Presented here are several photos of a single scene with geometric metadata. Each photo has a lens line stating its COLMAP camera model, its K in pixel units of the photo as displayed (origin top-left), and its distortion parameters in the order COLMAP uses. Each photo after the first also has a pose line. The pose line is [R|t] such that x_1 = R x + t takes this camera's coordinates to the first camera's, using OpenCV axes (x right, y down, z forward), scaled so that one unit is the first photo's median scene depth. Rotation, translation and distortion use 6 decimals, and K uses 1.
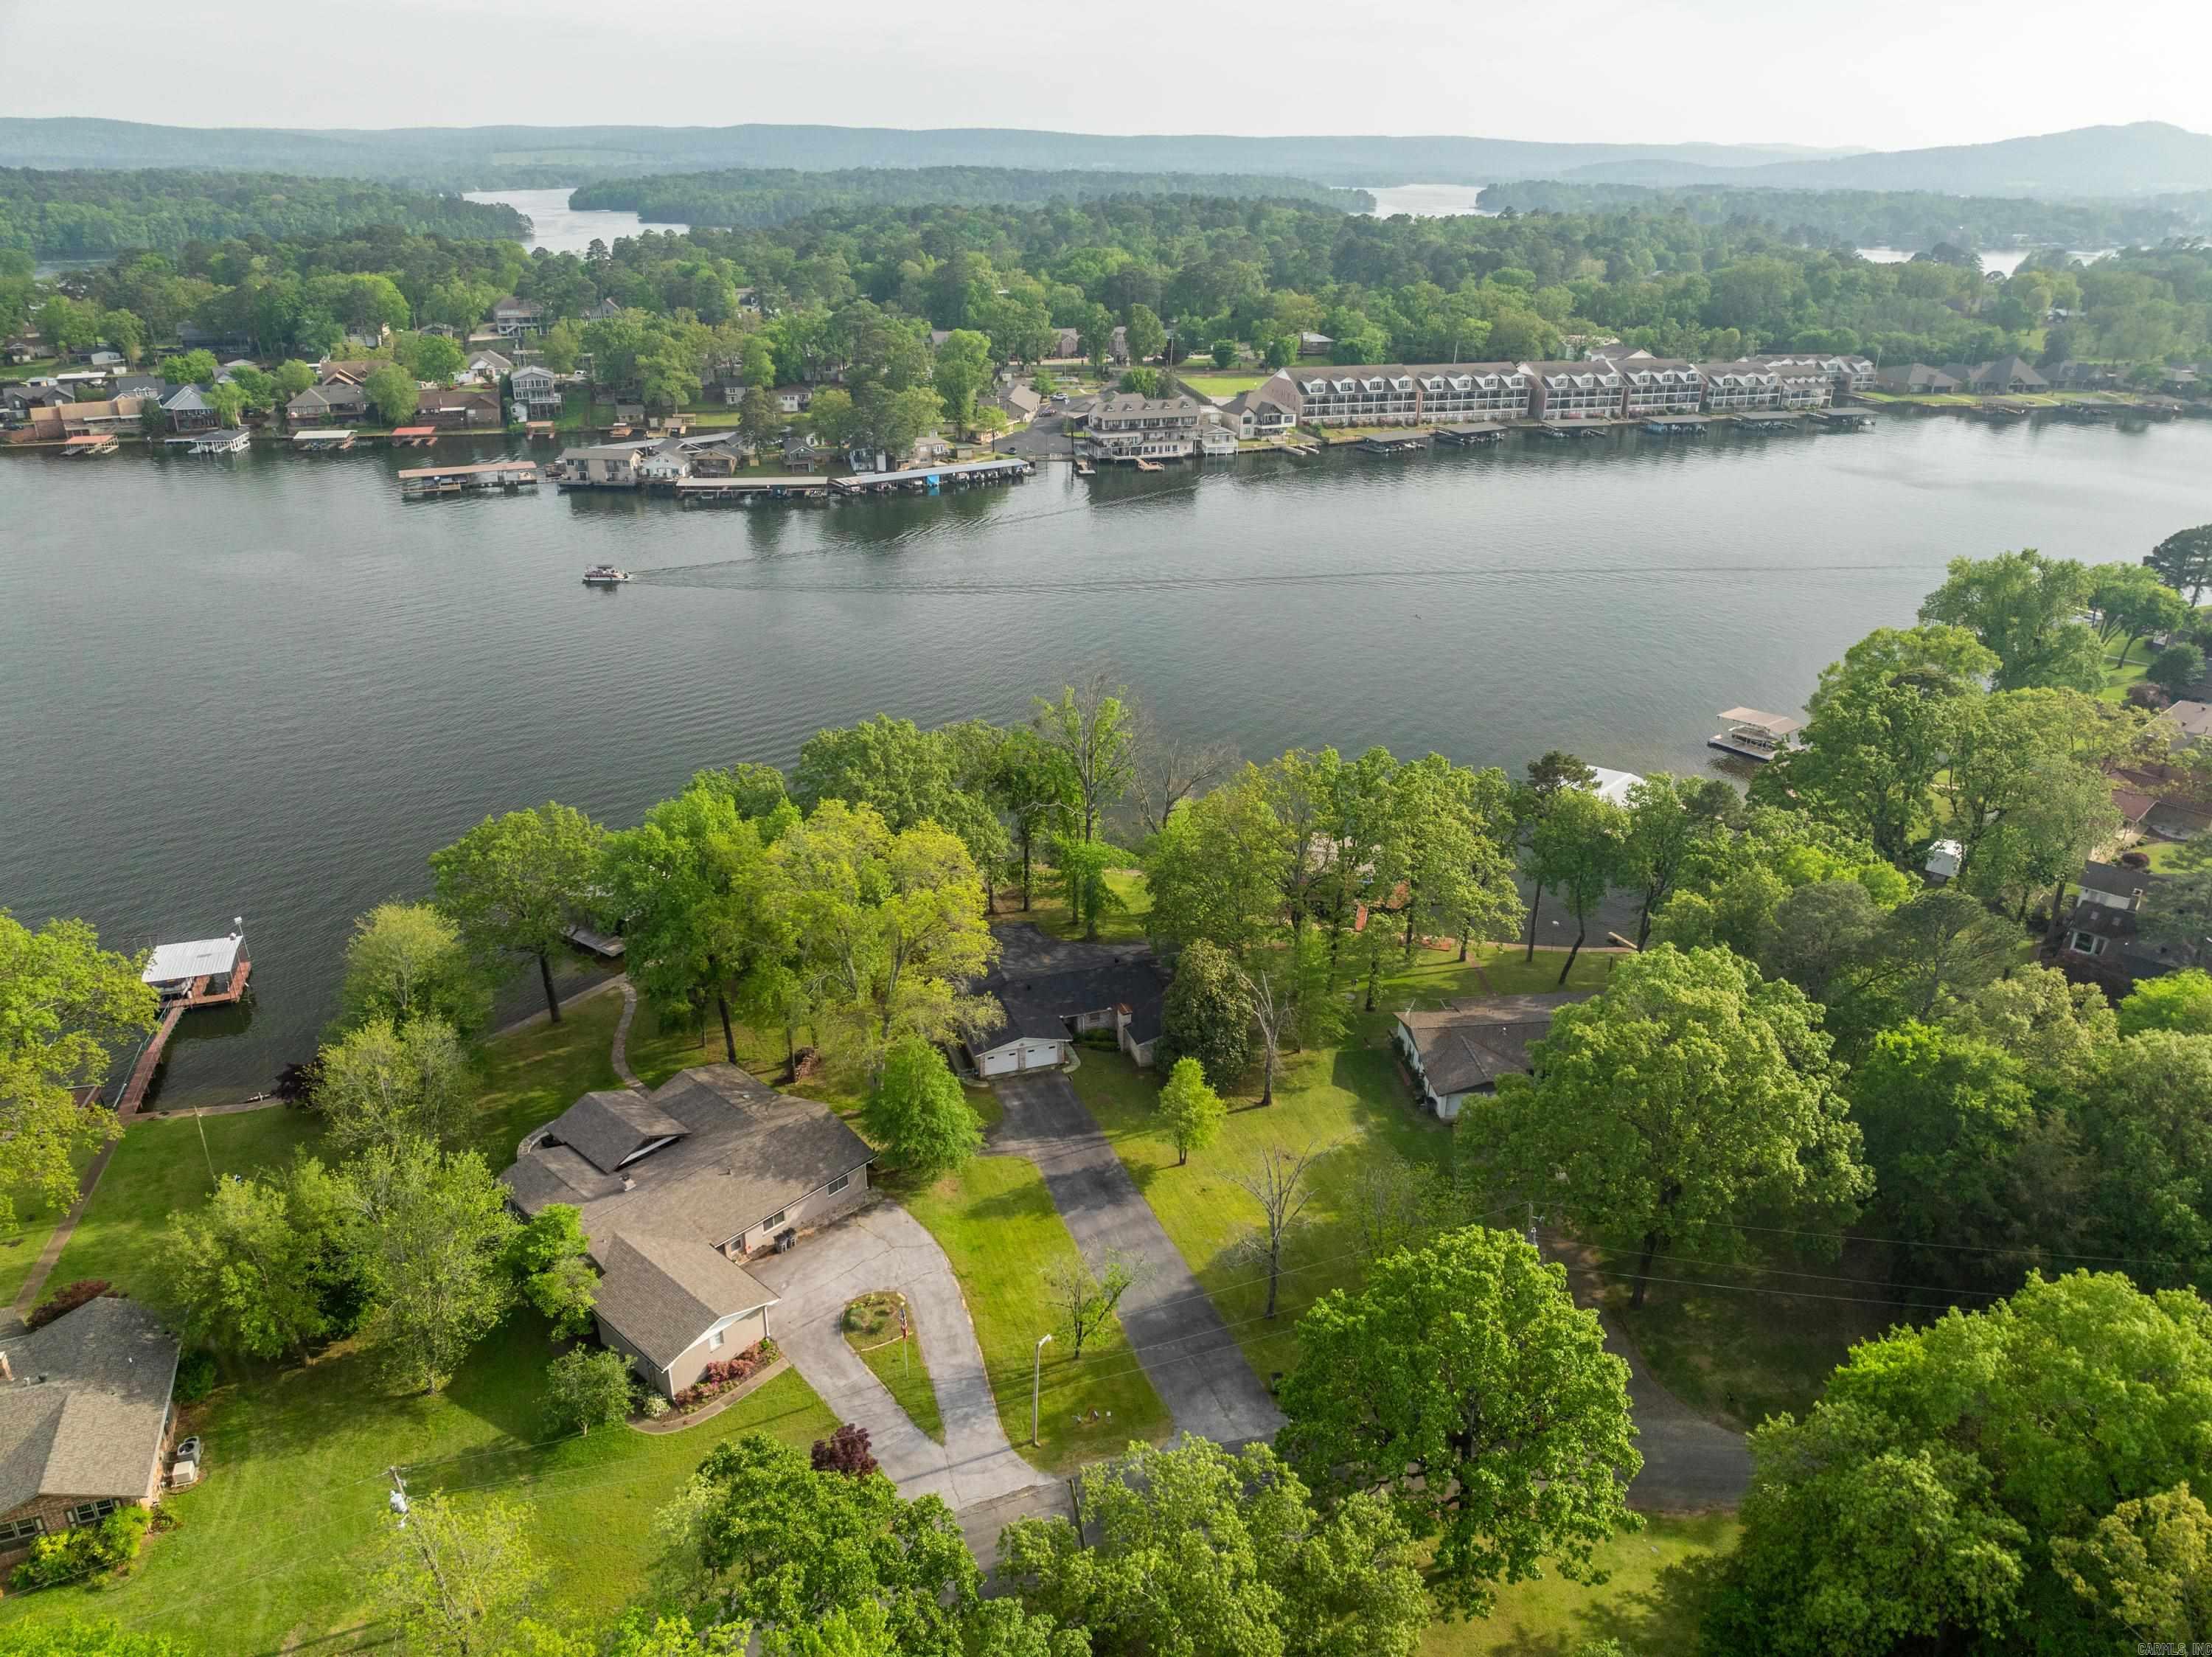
lens RADIAL K [[1557.5, 0, 1125.4], [0, 1557.5, 834.6], [0, 0, 1]] dist [-0.040903, 0.004211]
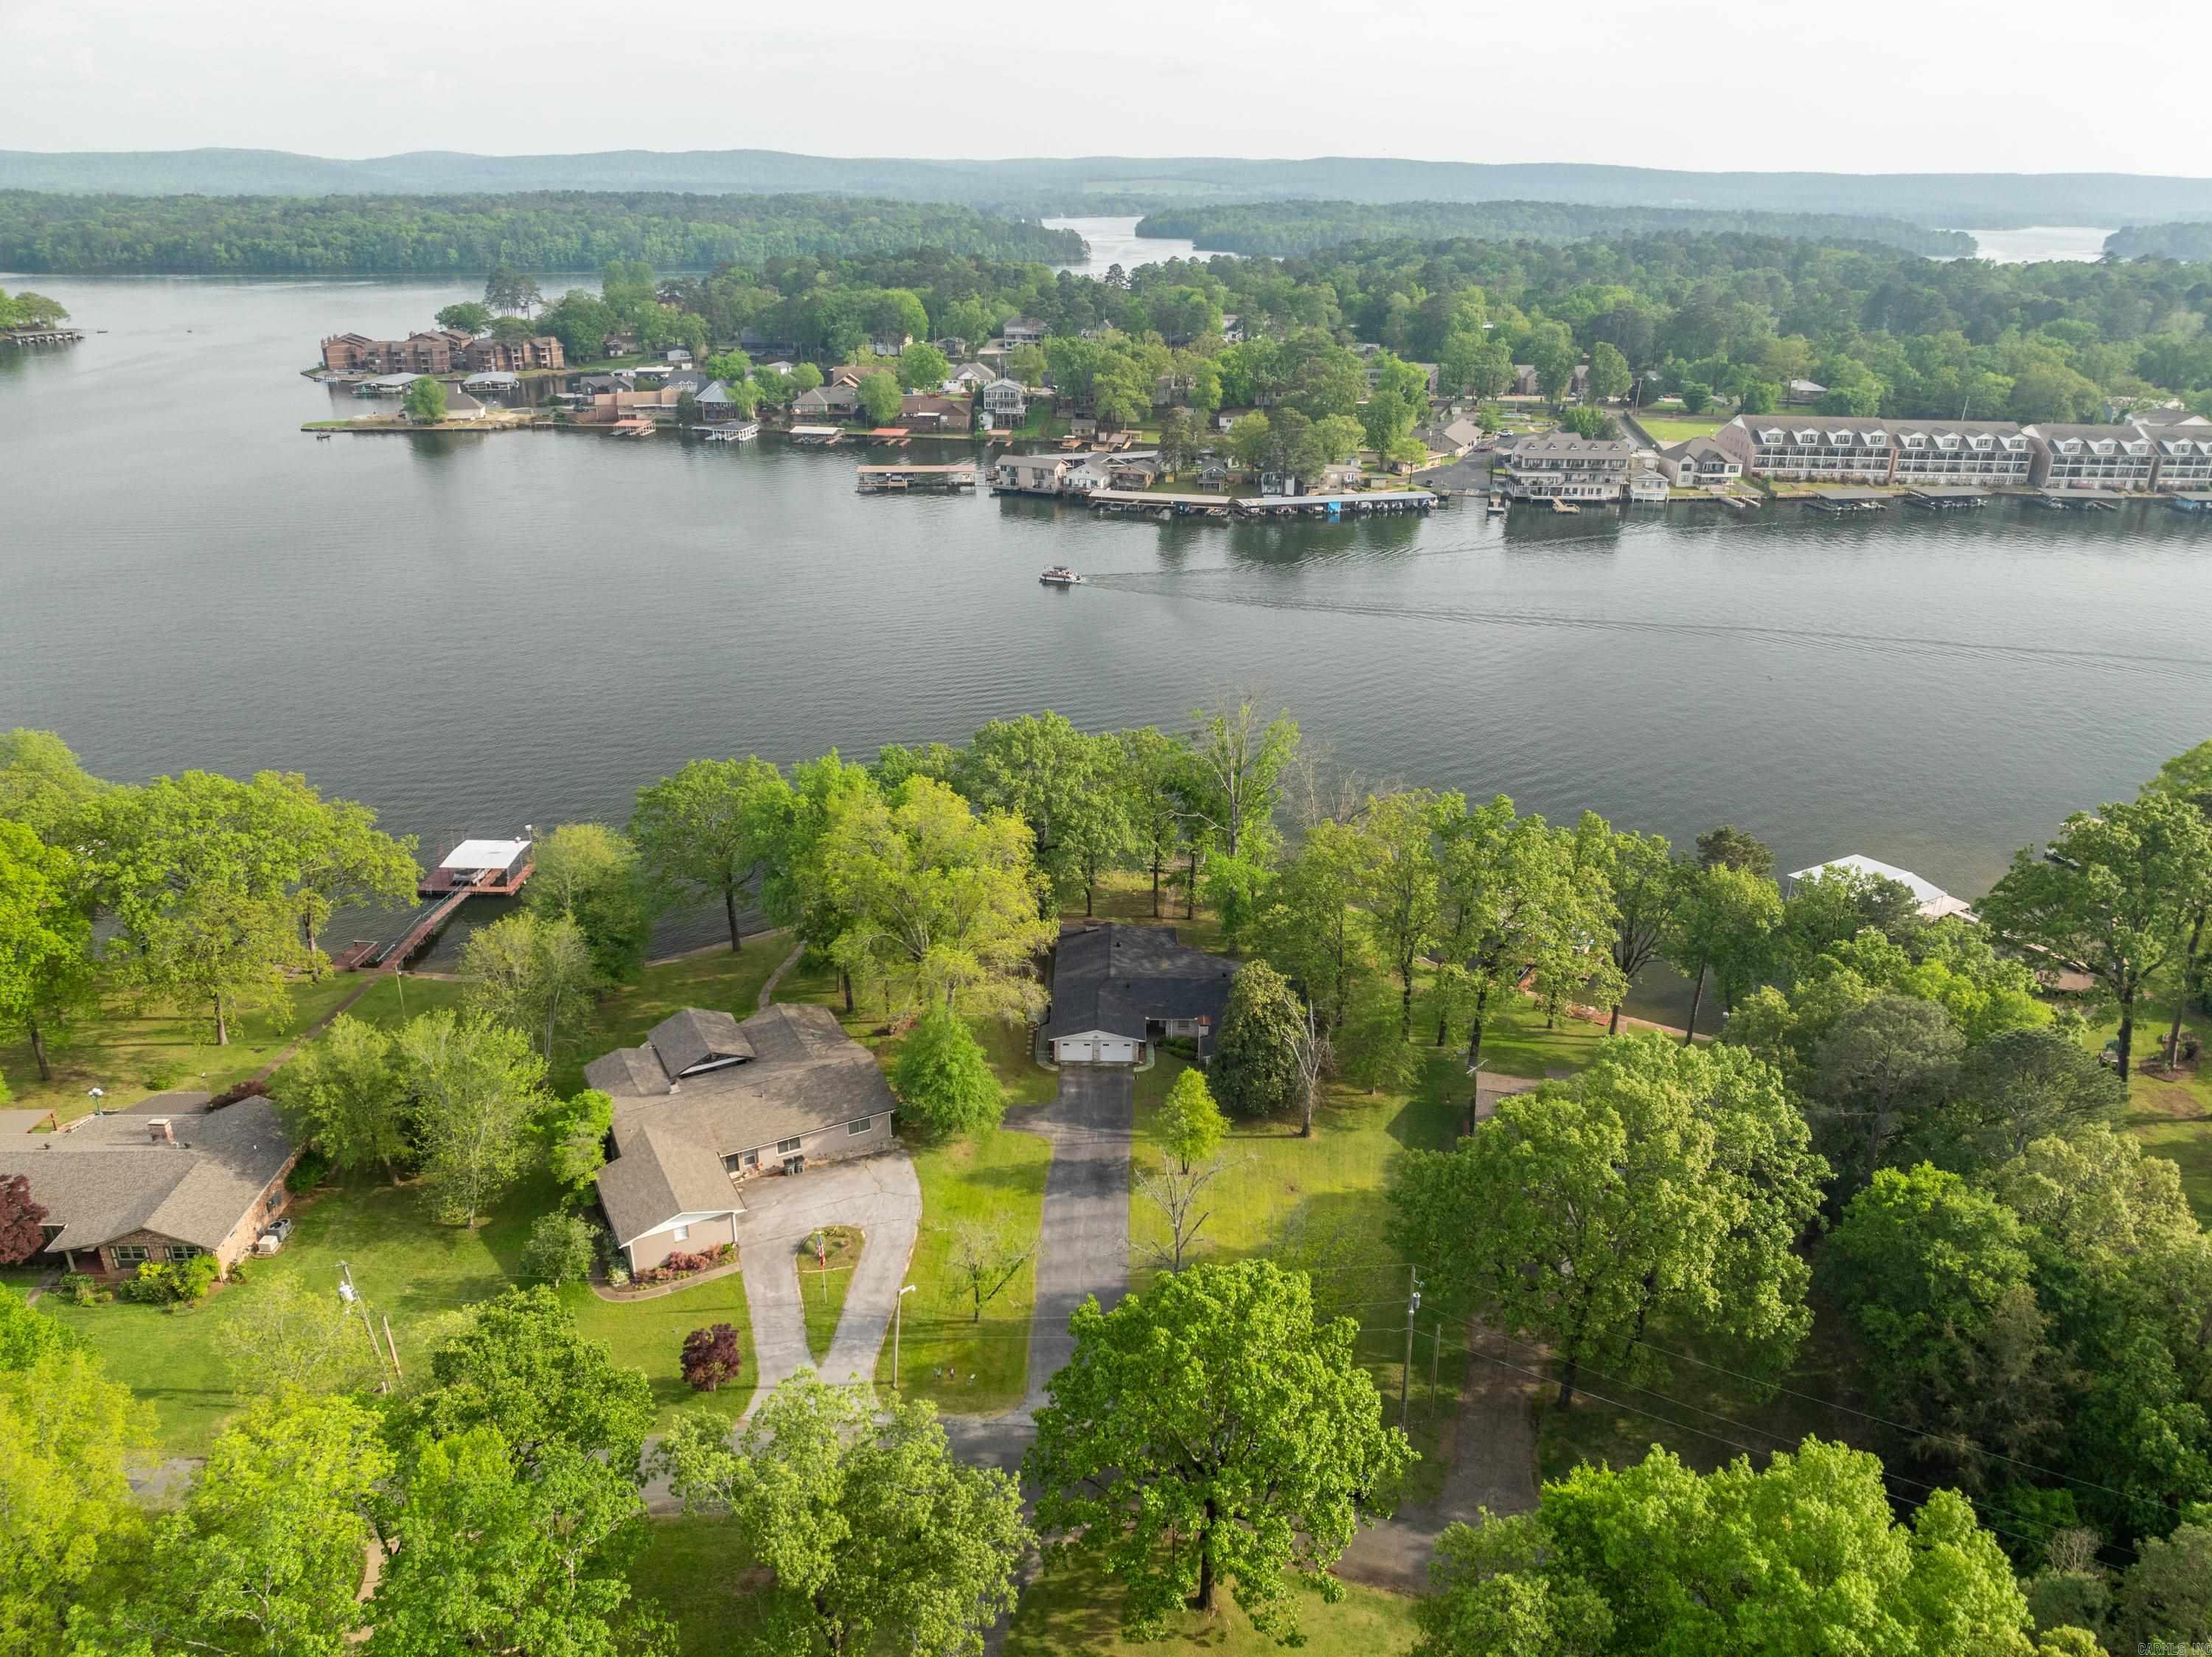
lens RADIAL K [[1557.5, 0, 1125.4], [0, 1557.5, 834.6], [0, 0, 1]] dist [-0.040903, 0.004211]
pose [[0.941557, 0.128151, -0.311523, 0.080641], [-0.133851, 0.990997, 0.003110, -0.001486], [0.309117, 0.038770, 0.950233, 0.004472]]
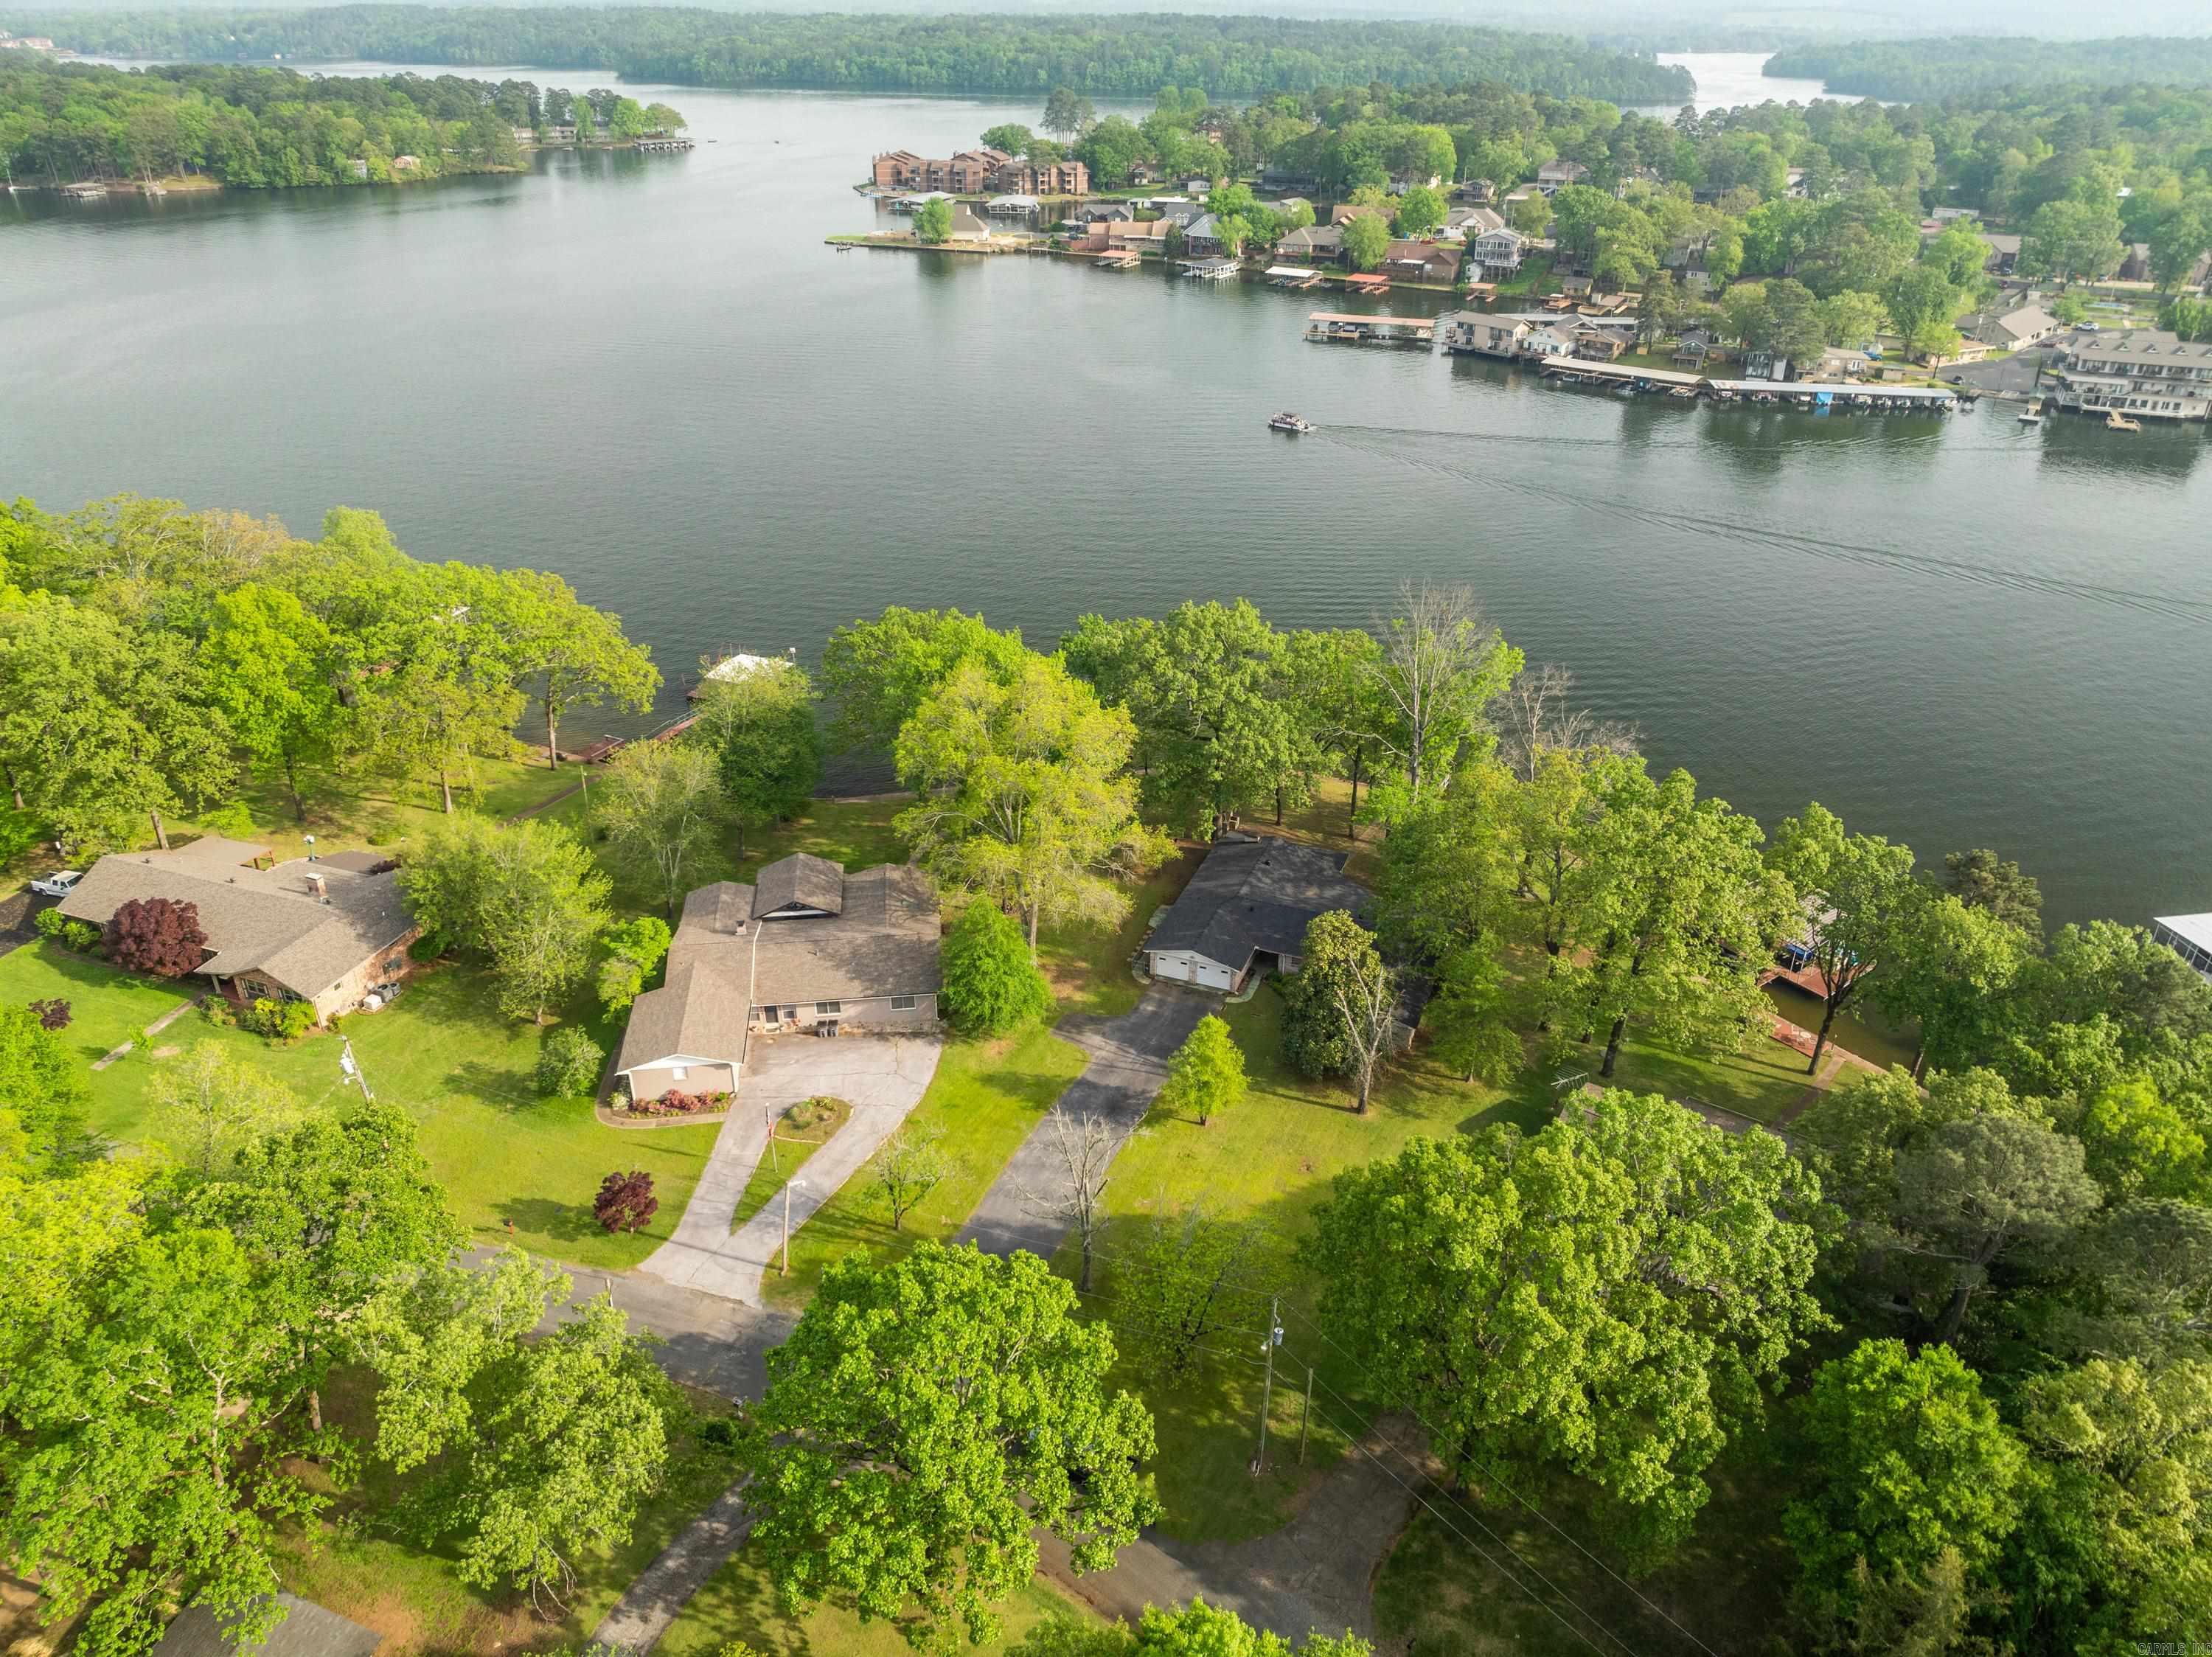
lens RADIAL K [[1557.5, 0, 1125.4], [0, 1557.5, 834.6], [0, 0, 1]] dist [-0.040903, 0.004211]
pose [[0.759679, 0.303875, -0.574933, 0.136116], [-0.259979, 0.952298, 0.159809, -0.025522], [0.596069, 0.028067, 0.802442, 0.061227]]
